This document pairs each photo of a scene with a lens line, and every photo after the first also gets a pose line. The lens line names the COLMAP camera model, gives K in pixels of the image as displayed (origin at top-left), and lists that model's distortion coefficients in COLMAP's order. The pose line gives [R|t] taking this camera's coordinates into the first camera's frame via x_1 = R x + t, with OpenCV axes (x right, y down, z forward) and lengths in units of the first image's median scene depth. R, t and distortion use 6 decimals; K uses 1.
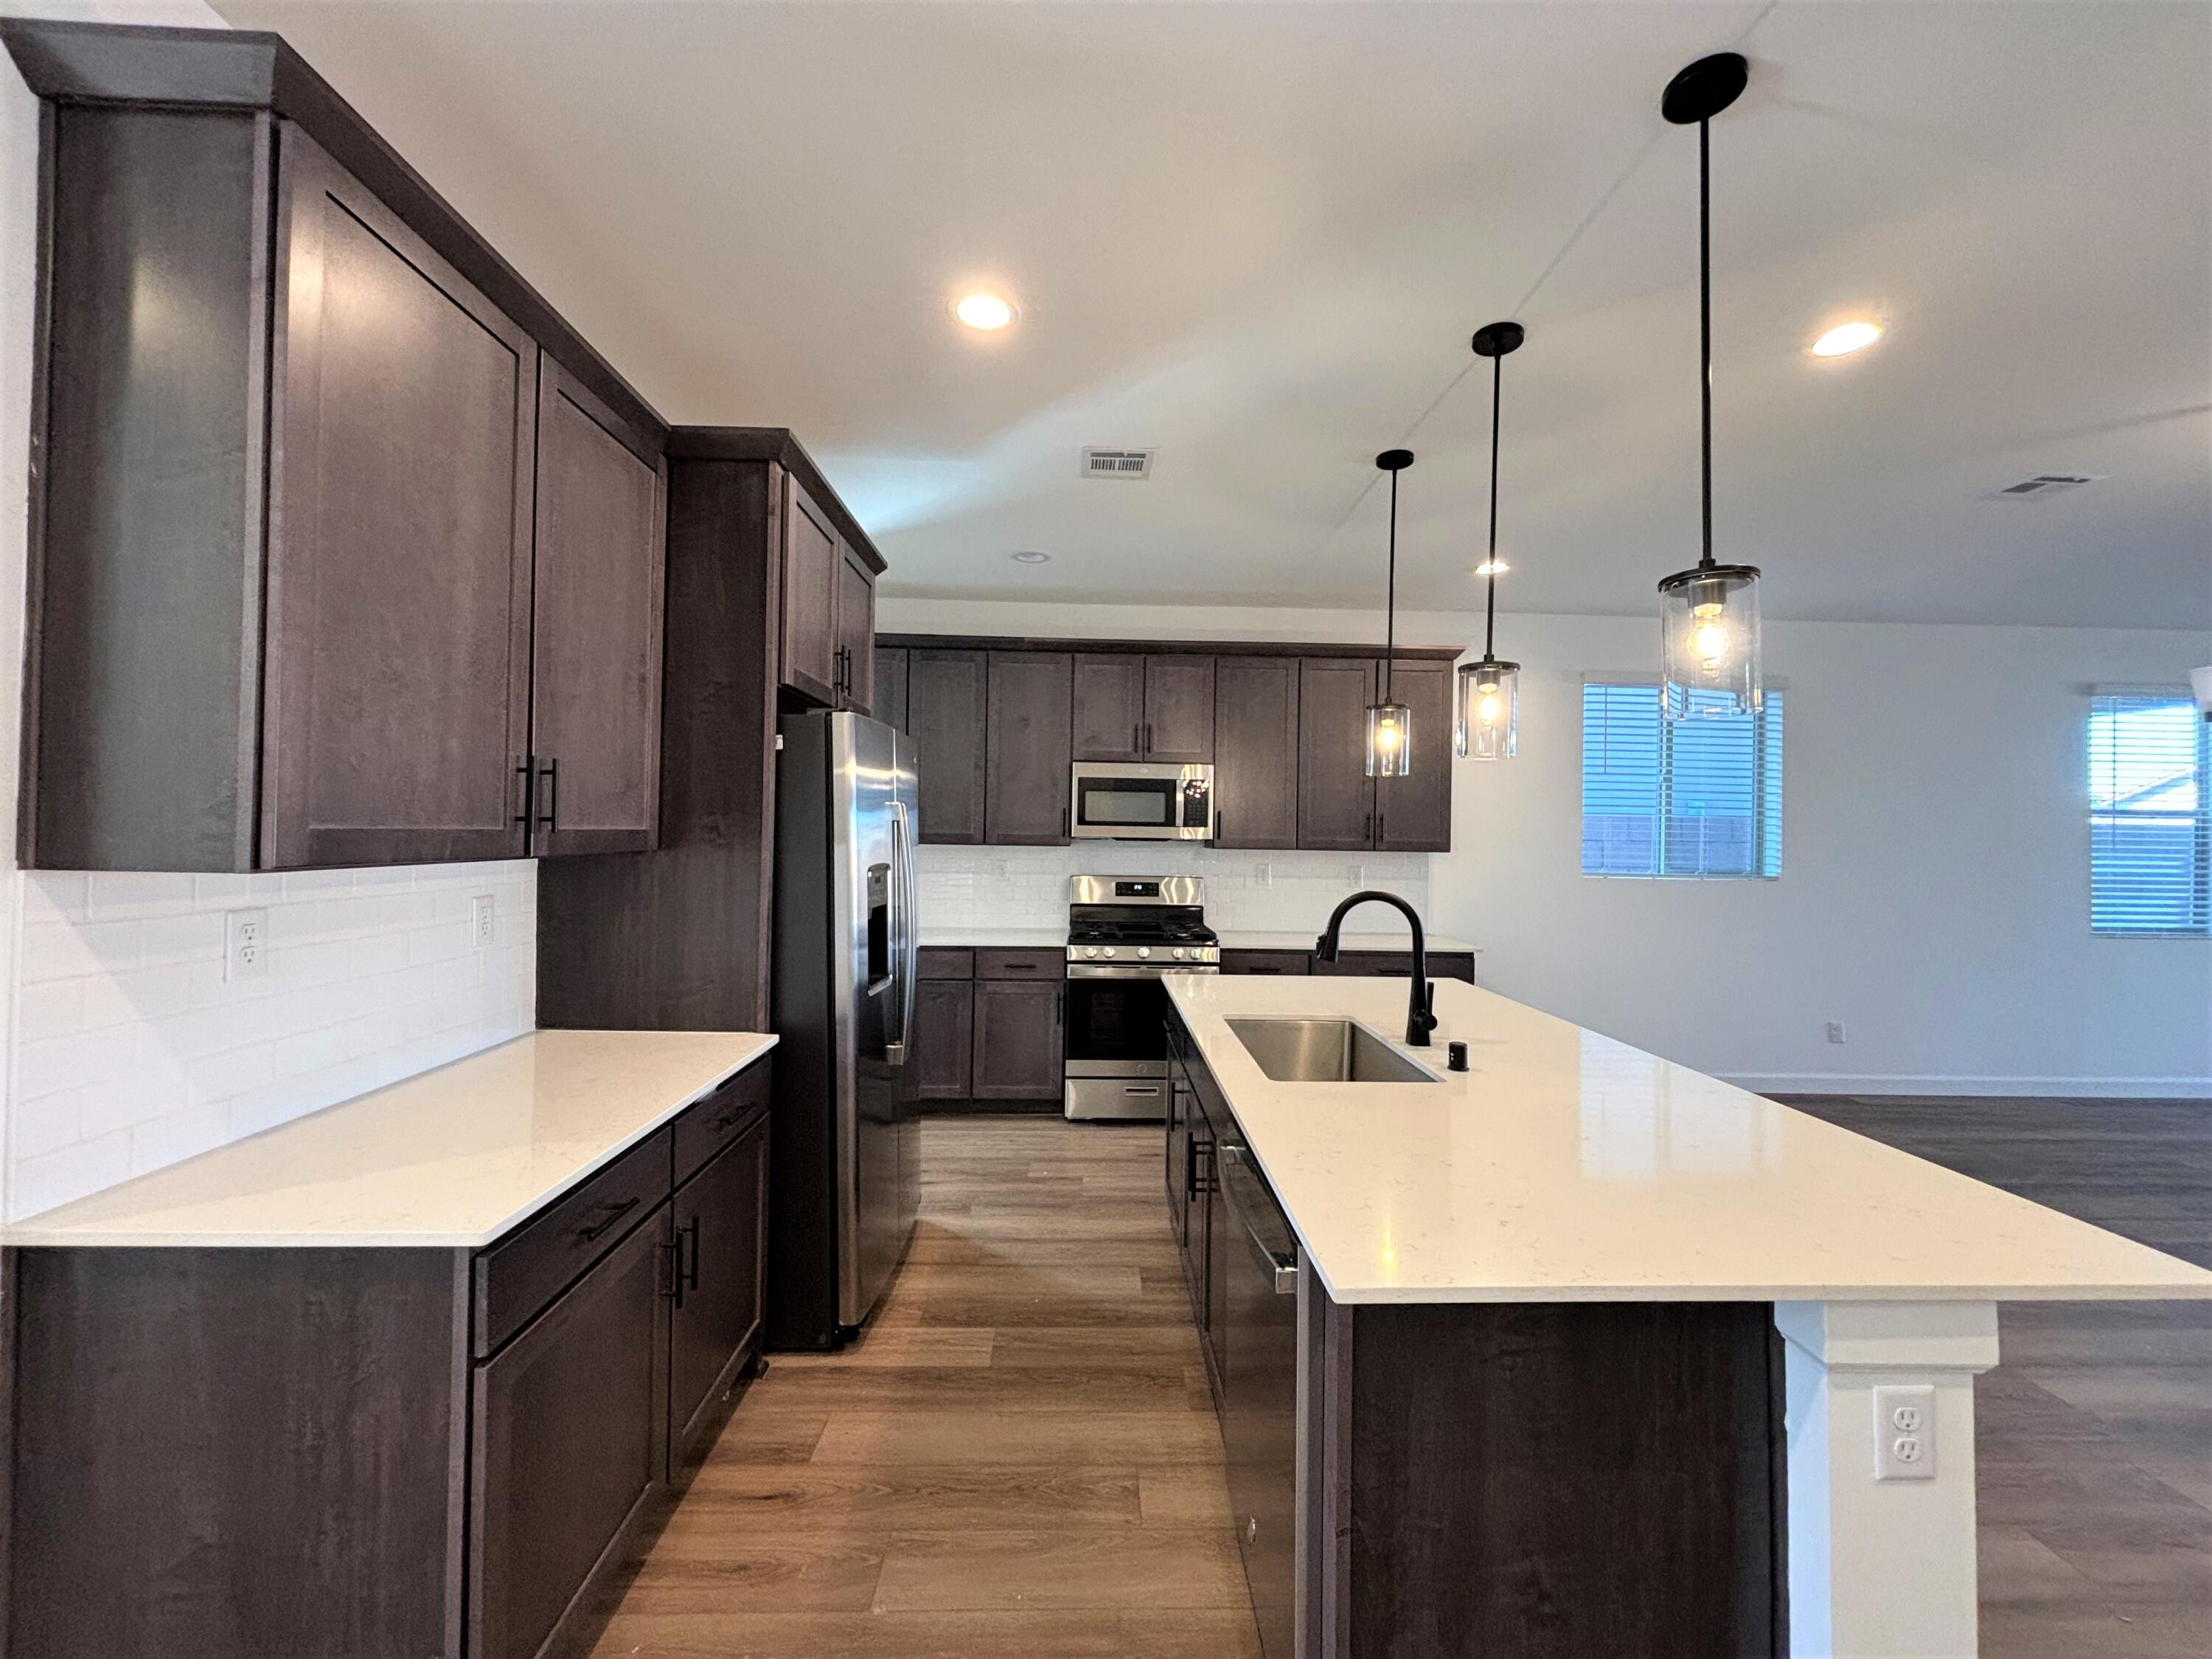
lens RADIAL K [[897.0, 0, 1101.0], [0, 897.0, 818.5], [0, 0, 1]] dist [0.000913, 0.000060]
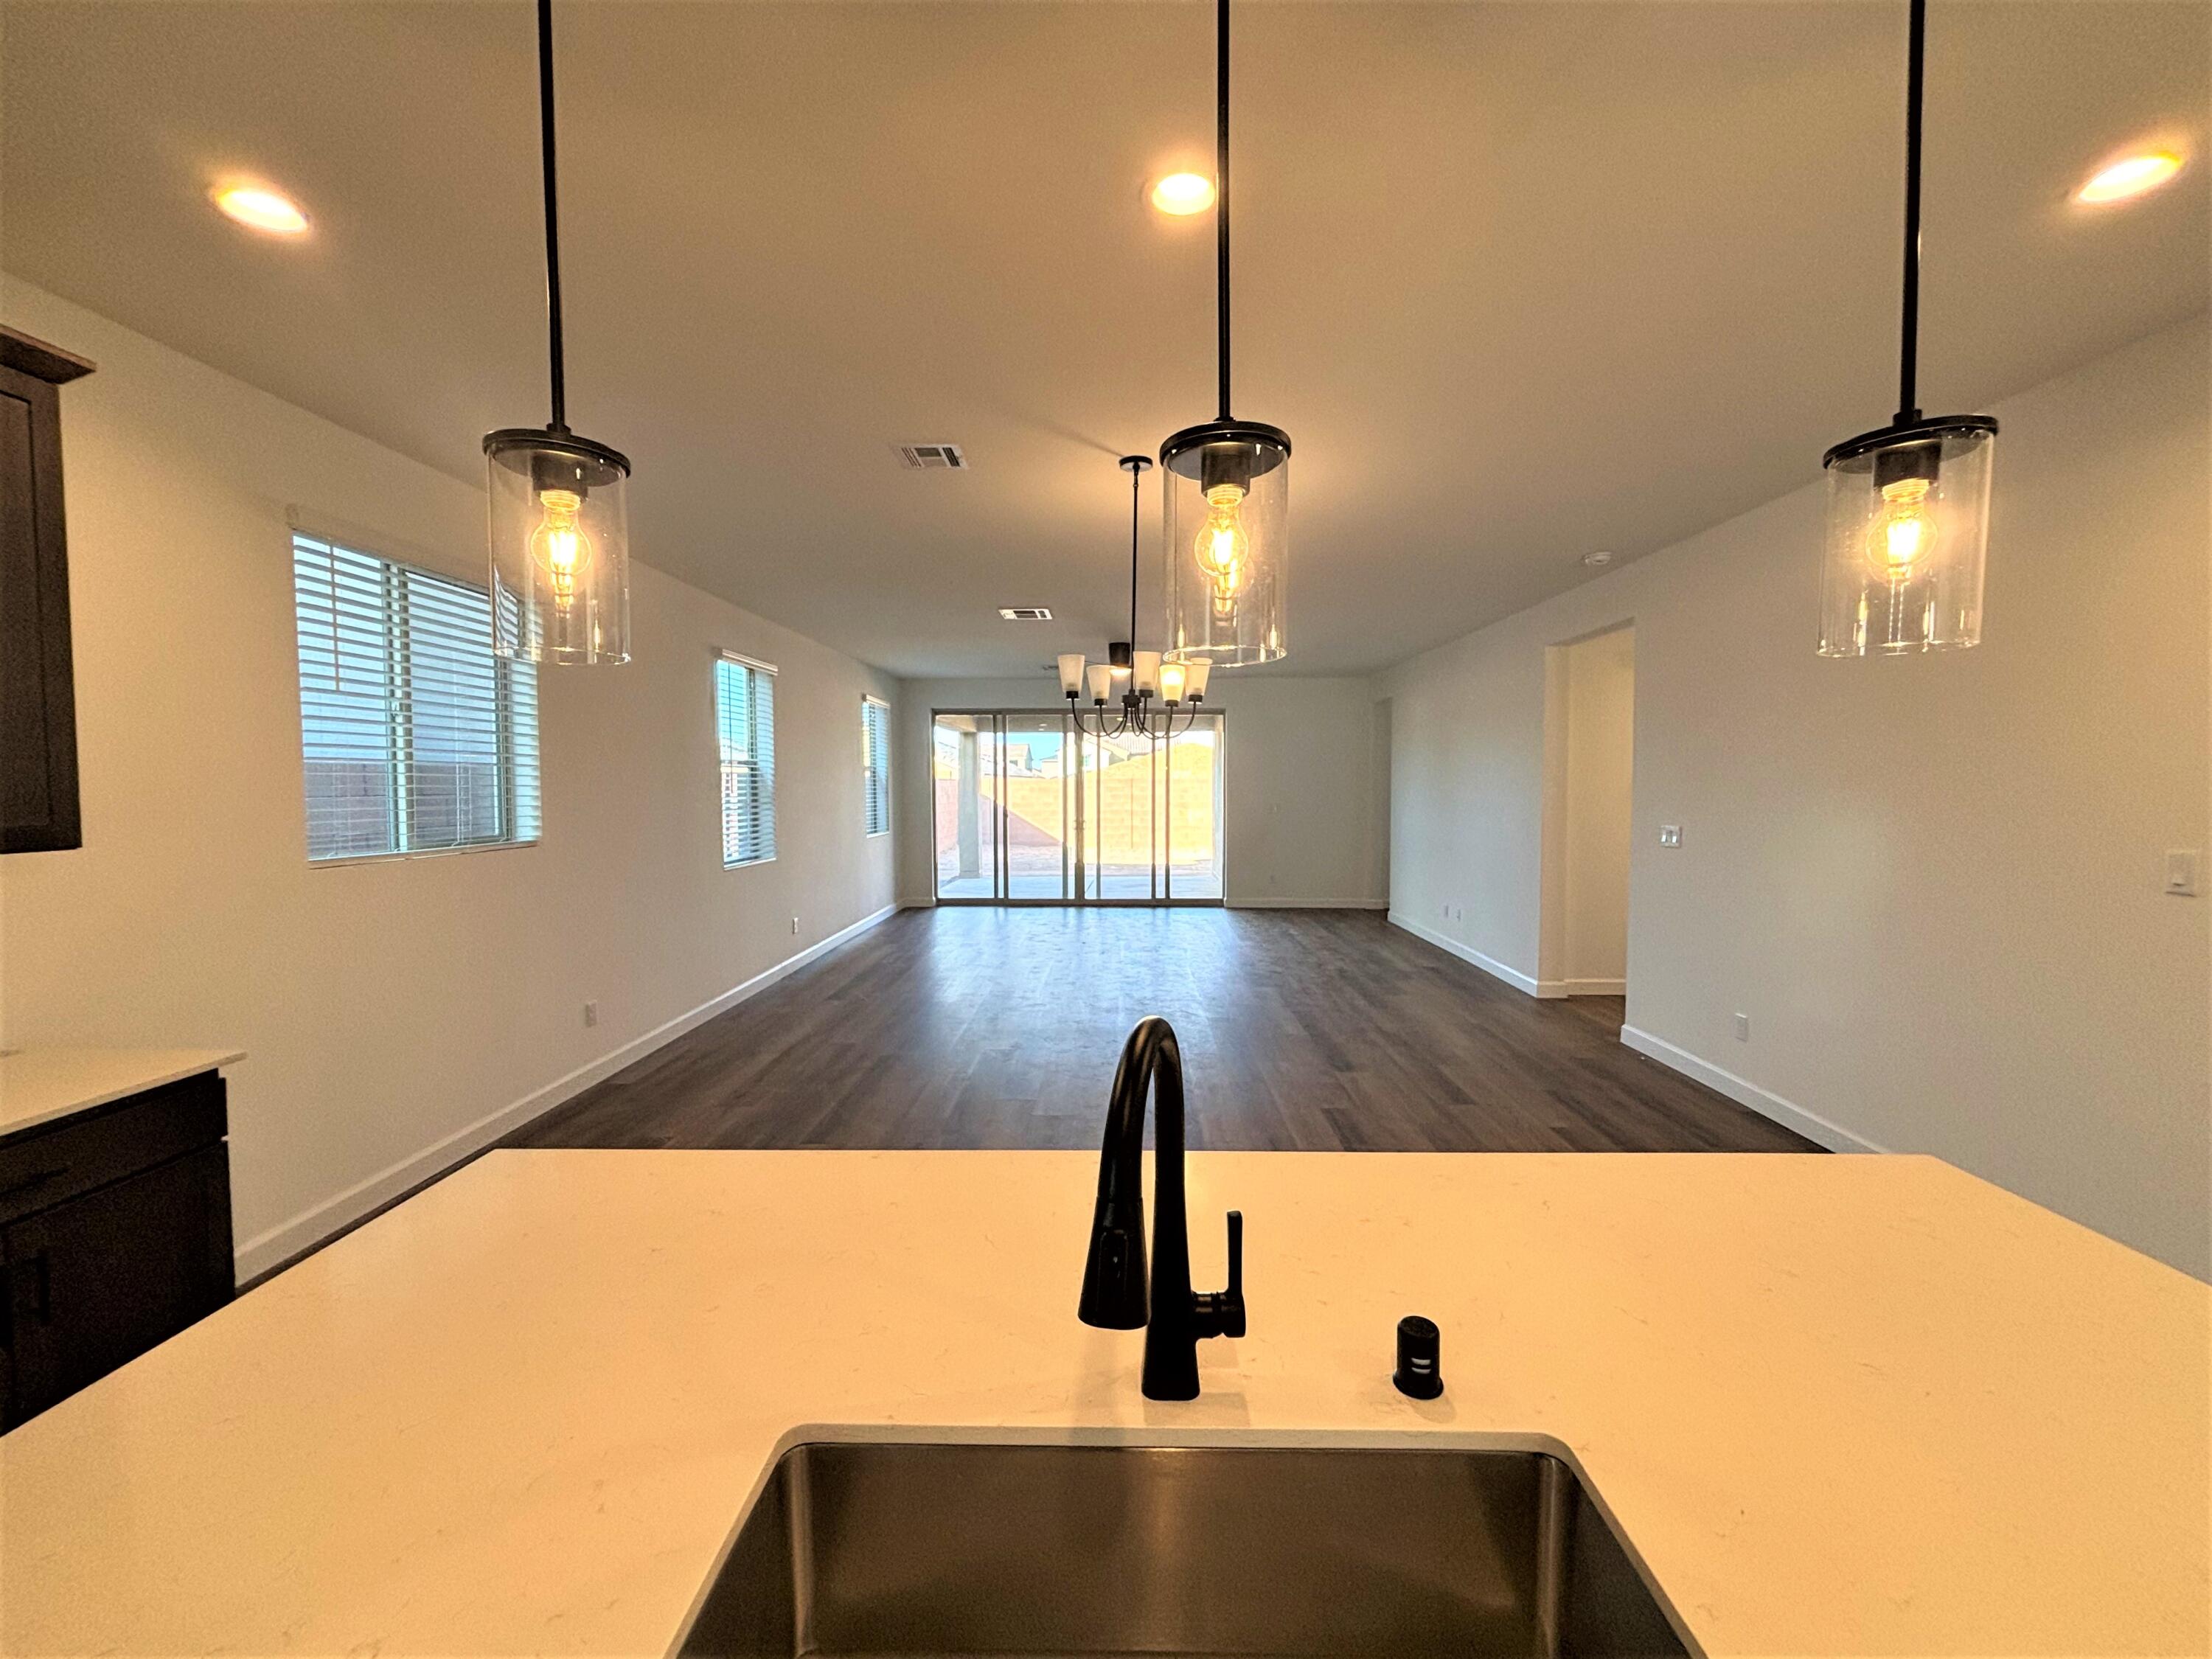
lens RADIAL K [[897.0, 0, 1101.0], [0, 897.0, 818.5], [0, 0, 1]] dist [0.000913, 0.000060]
pose [[0.055268, -0.059002, 0.996727, -0.008093], [-0.010776, 0.998159, 0.059685, -0.007101], [-0.998413, -0.014040, 0.054530, 0.462387]]
